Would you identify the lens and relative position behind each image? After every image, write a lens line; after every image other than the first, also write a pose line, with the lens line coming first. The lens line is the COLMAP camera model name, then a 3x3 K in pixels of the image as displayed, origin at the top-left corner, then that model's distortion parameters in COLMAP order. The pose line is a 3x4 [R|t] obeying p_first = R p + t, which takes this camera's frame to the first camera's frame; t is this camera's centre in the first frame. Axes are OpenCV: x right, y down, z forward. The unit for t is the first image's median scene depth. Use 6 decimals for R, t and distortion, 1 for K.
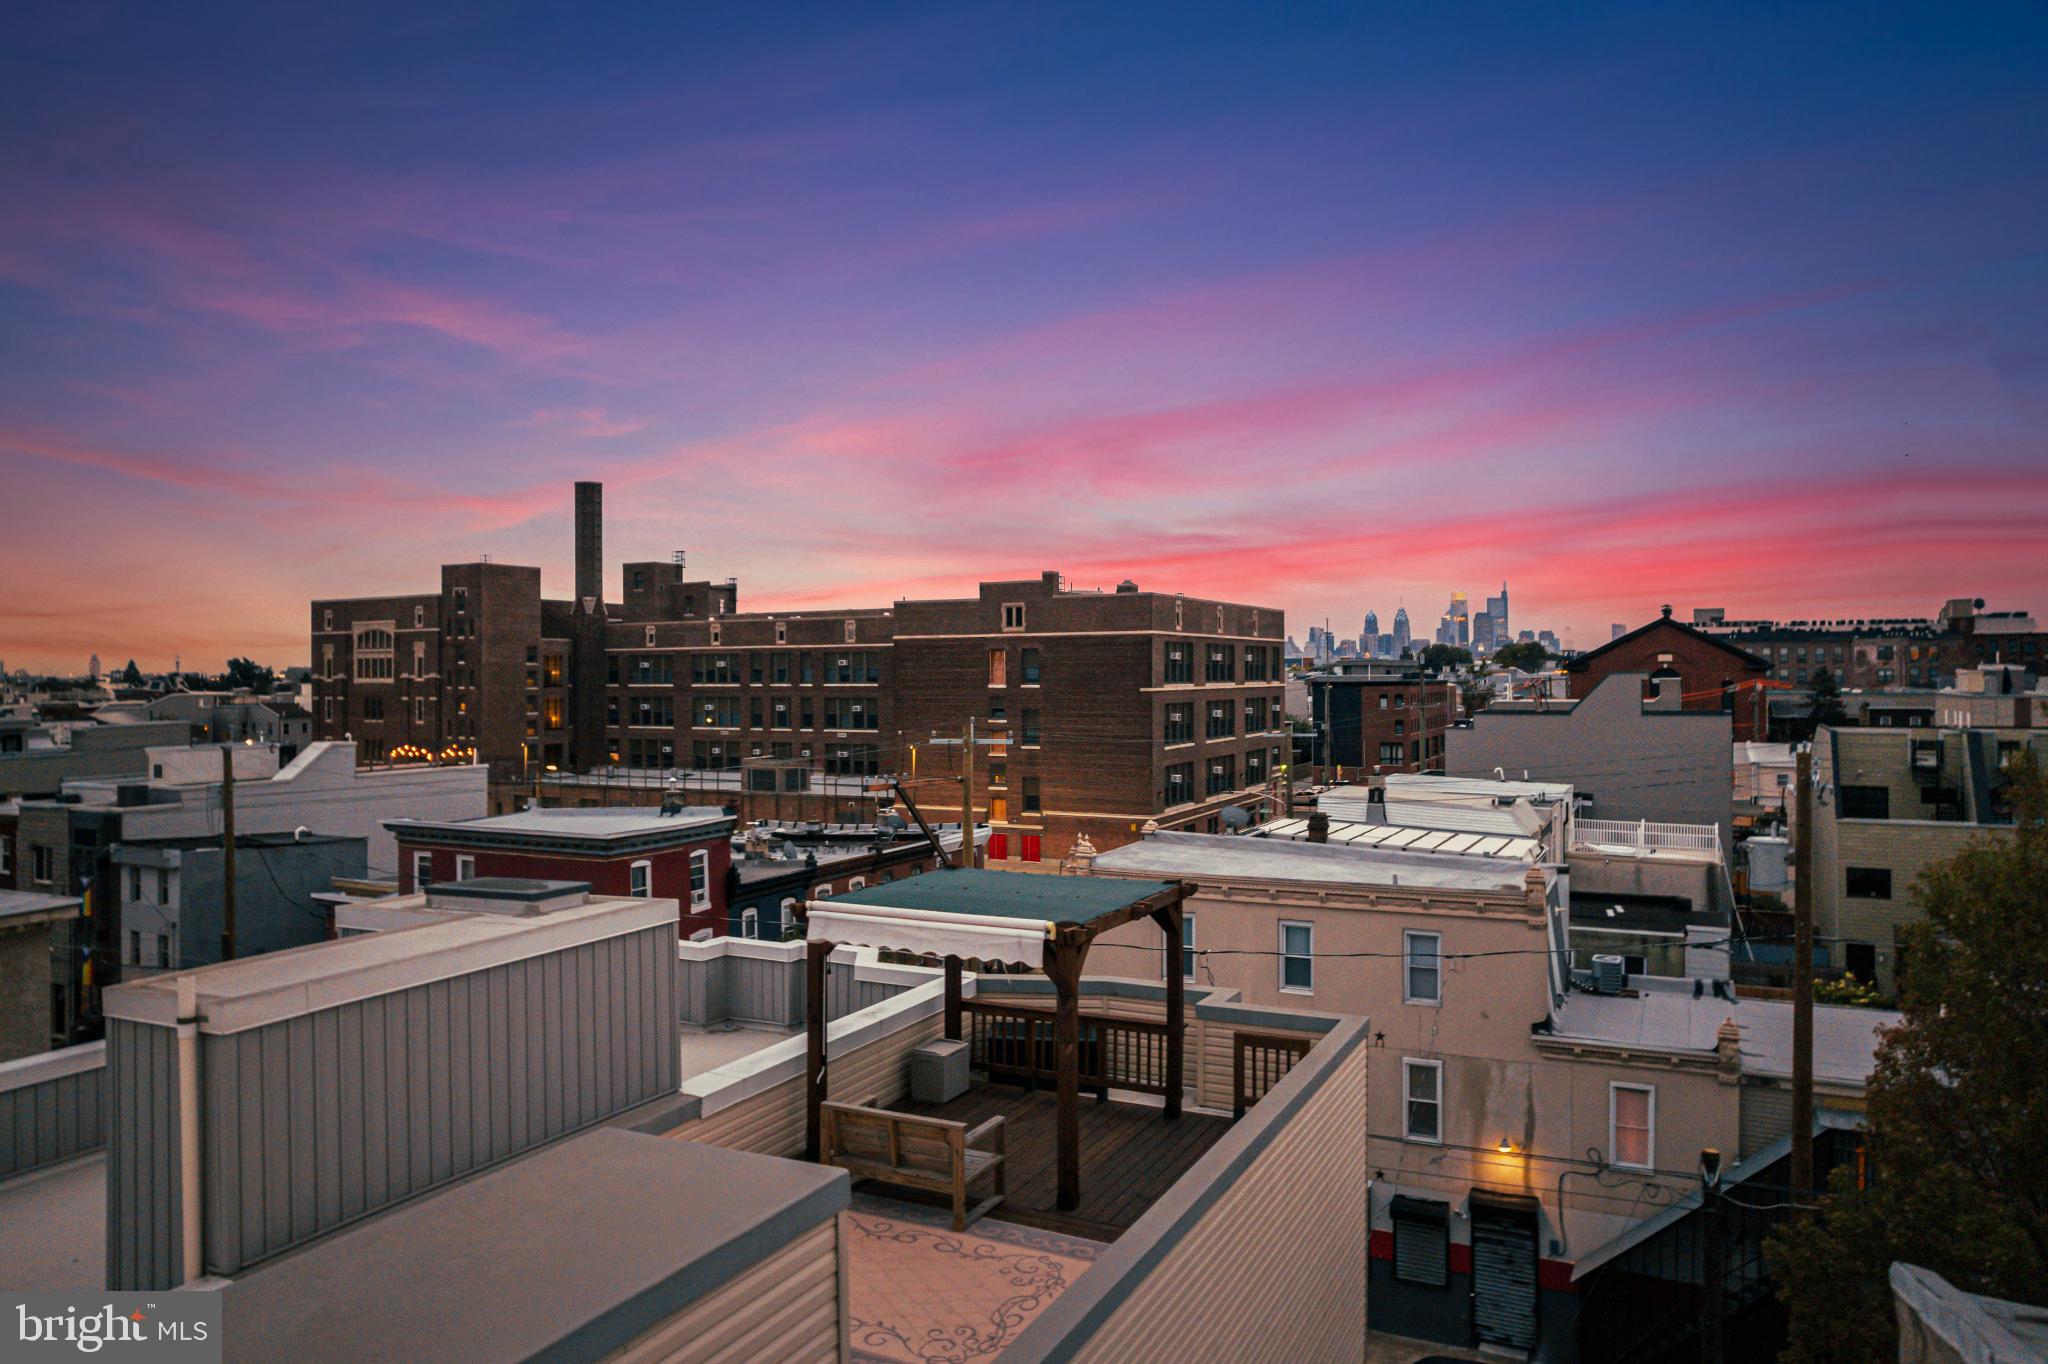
lens RADIAL K [[1340.6, 0, 1024.0], [0, 1340.6, 682.0], [0, 0, 1]] dist [-0.068303, 0.051951]
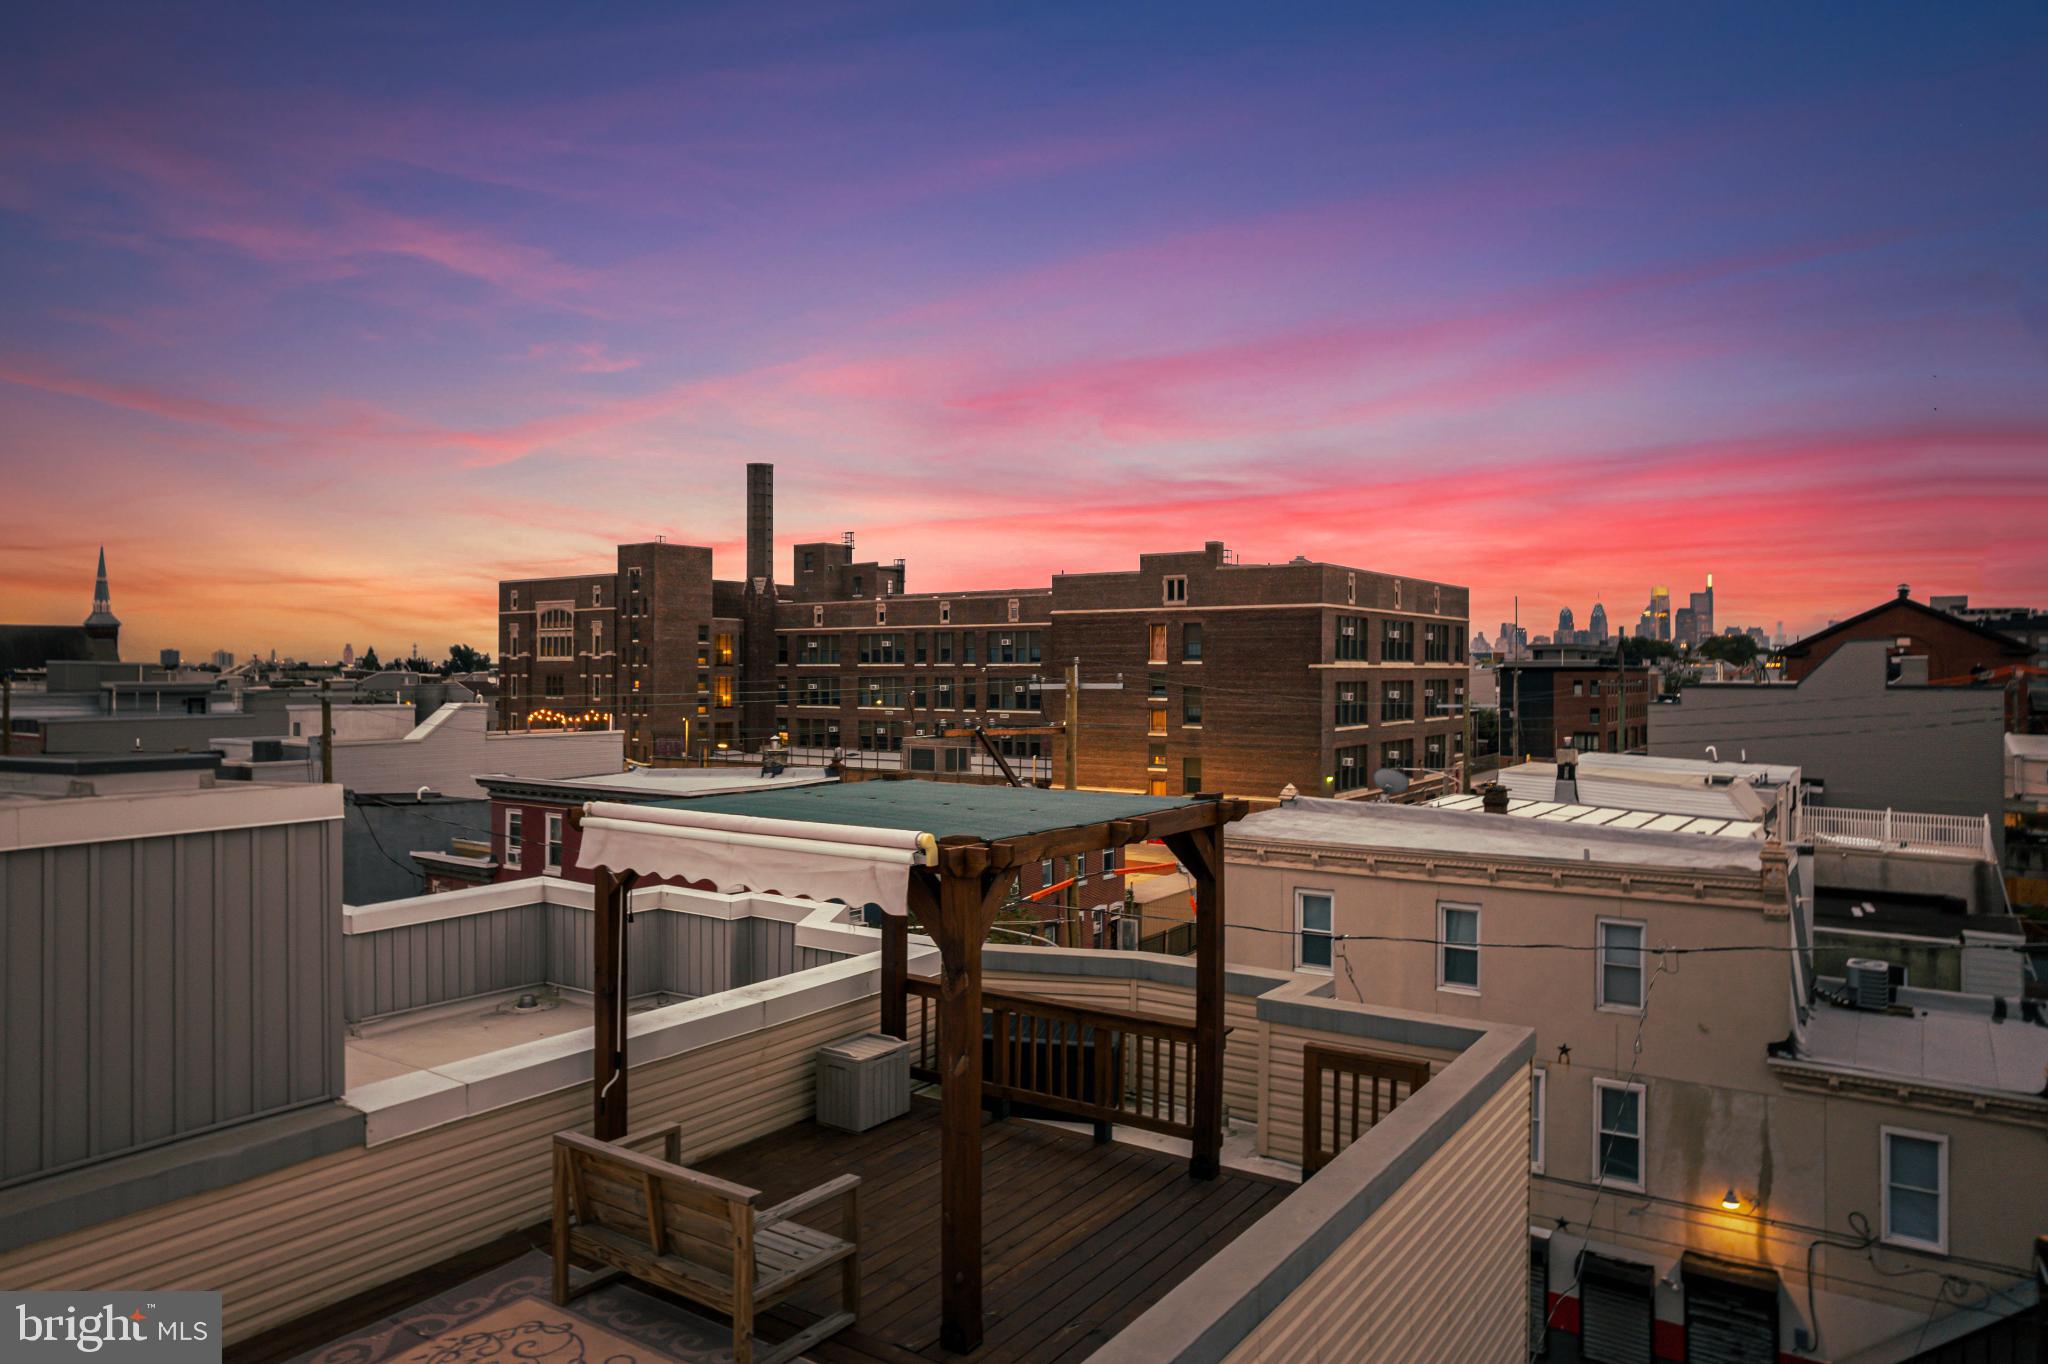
lens RADIAL K [[1320.7, 0, 1027.4], [0, 1320.7, 675.1], [0, 0, 1]] dist [-0.082913, 0.078810]
pose [[0.990635, 0.007592, -0.136326, 0.016597], [-0.007774, 0.999969, -0.000808, 0.013900], [0.136315, 0.001861, 0.990664, 0.056862]]
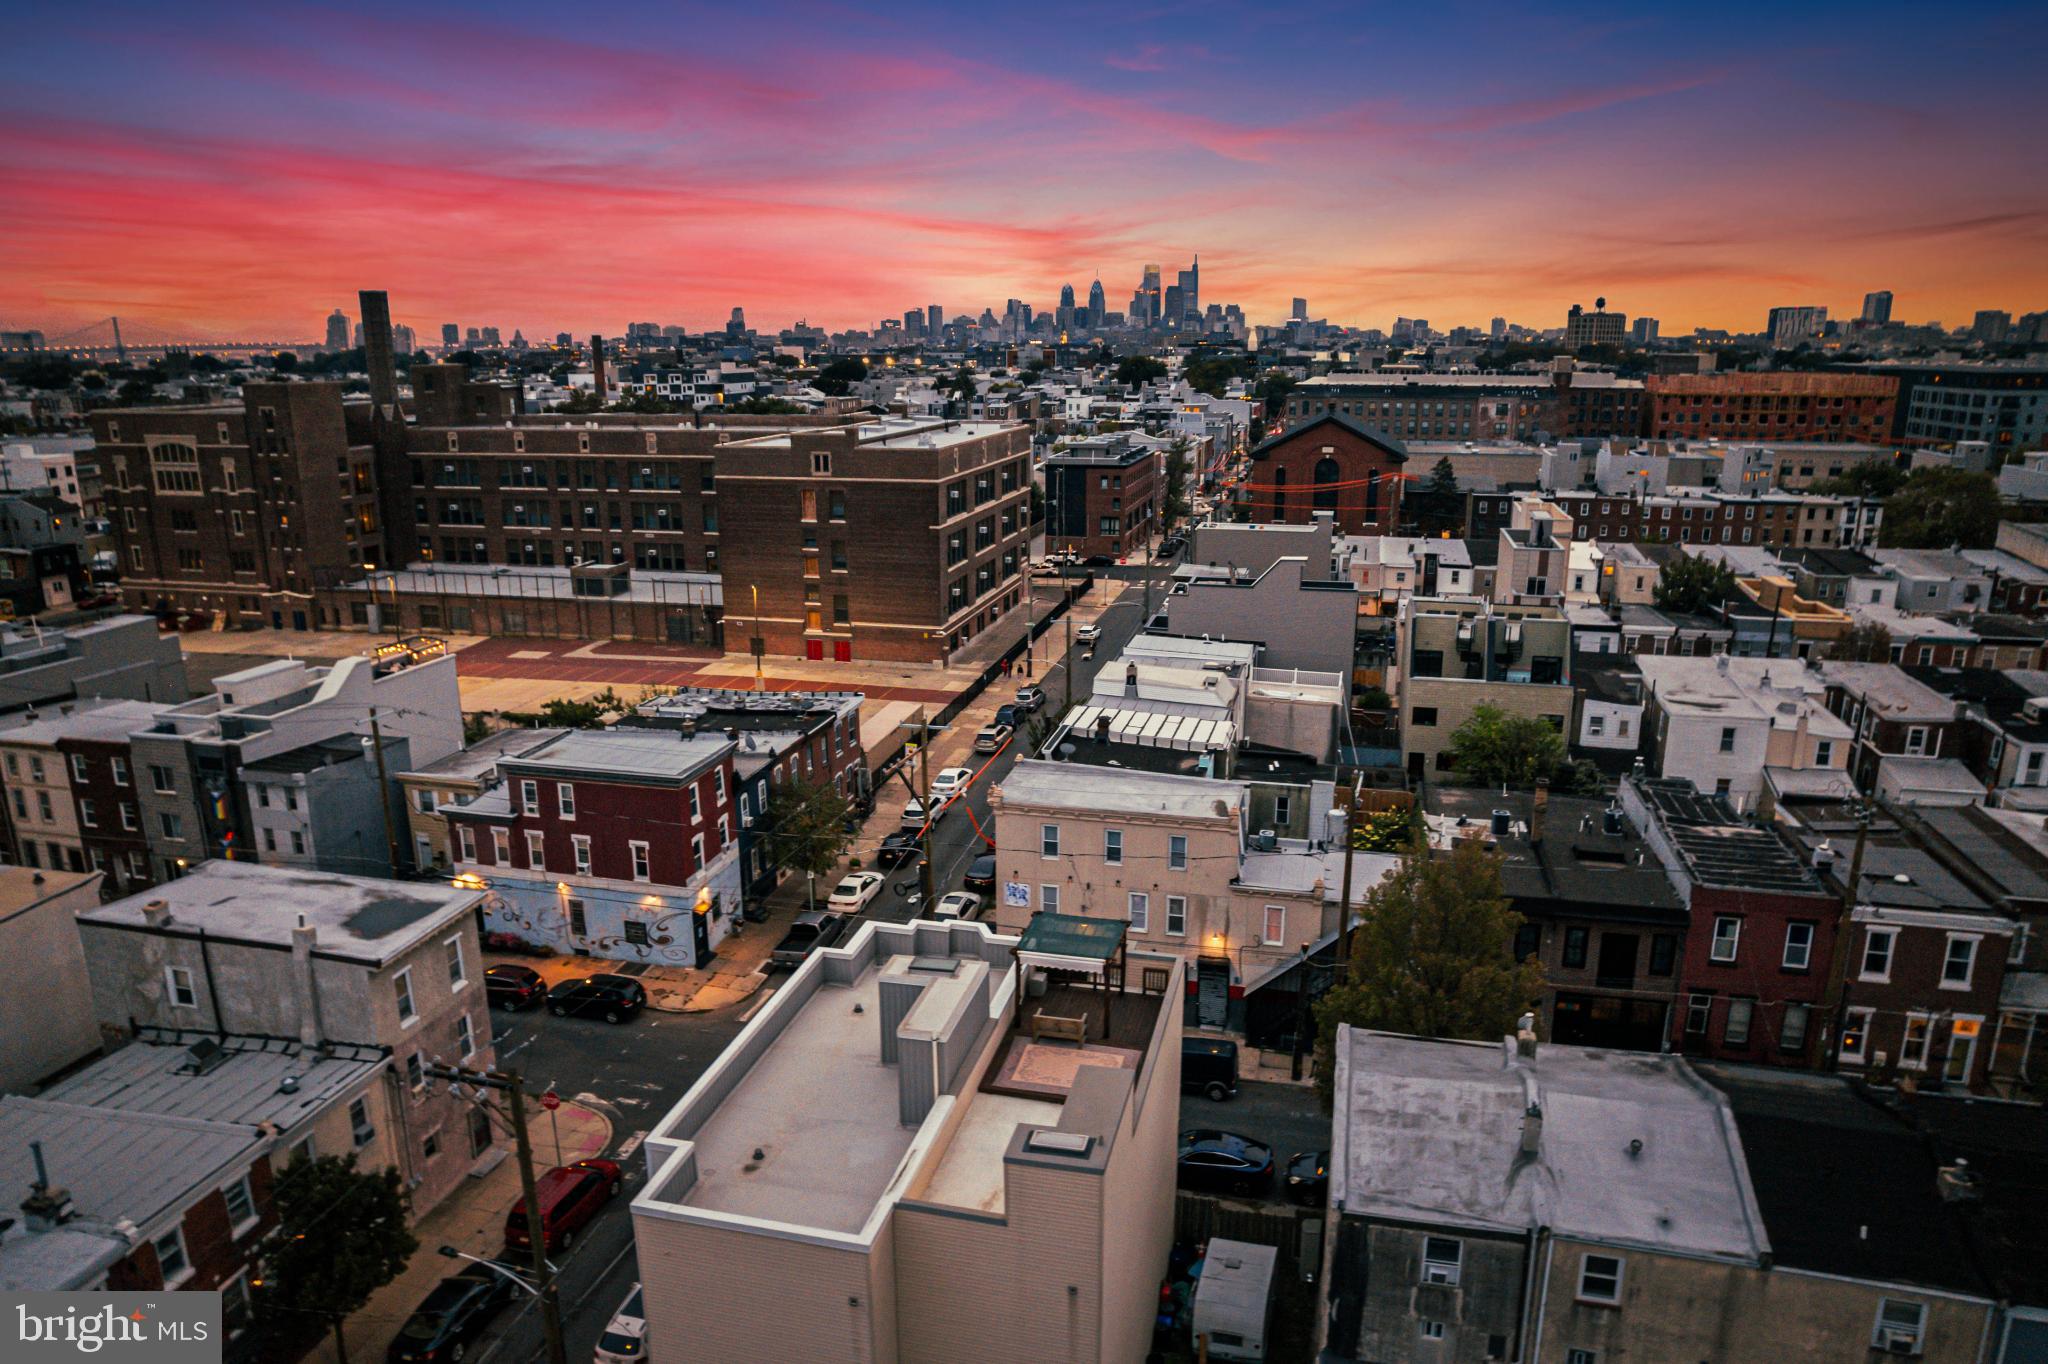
lens RADIAL K [[1340.6, 0, 1024.0], [0, 1340.6, 682.0], [0, 0, 1]] dist [-0.068303, 0.051951]
pose [[0.974727, -0.051893, 0.217287, -0.104962], [-0.003012, 0.969505, 0.245053, -0.159088], [-0.223377, -0.239514, 0.944847, -0.235407]]
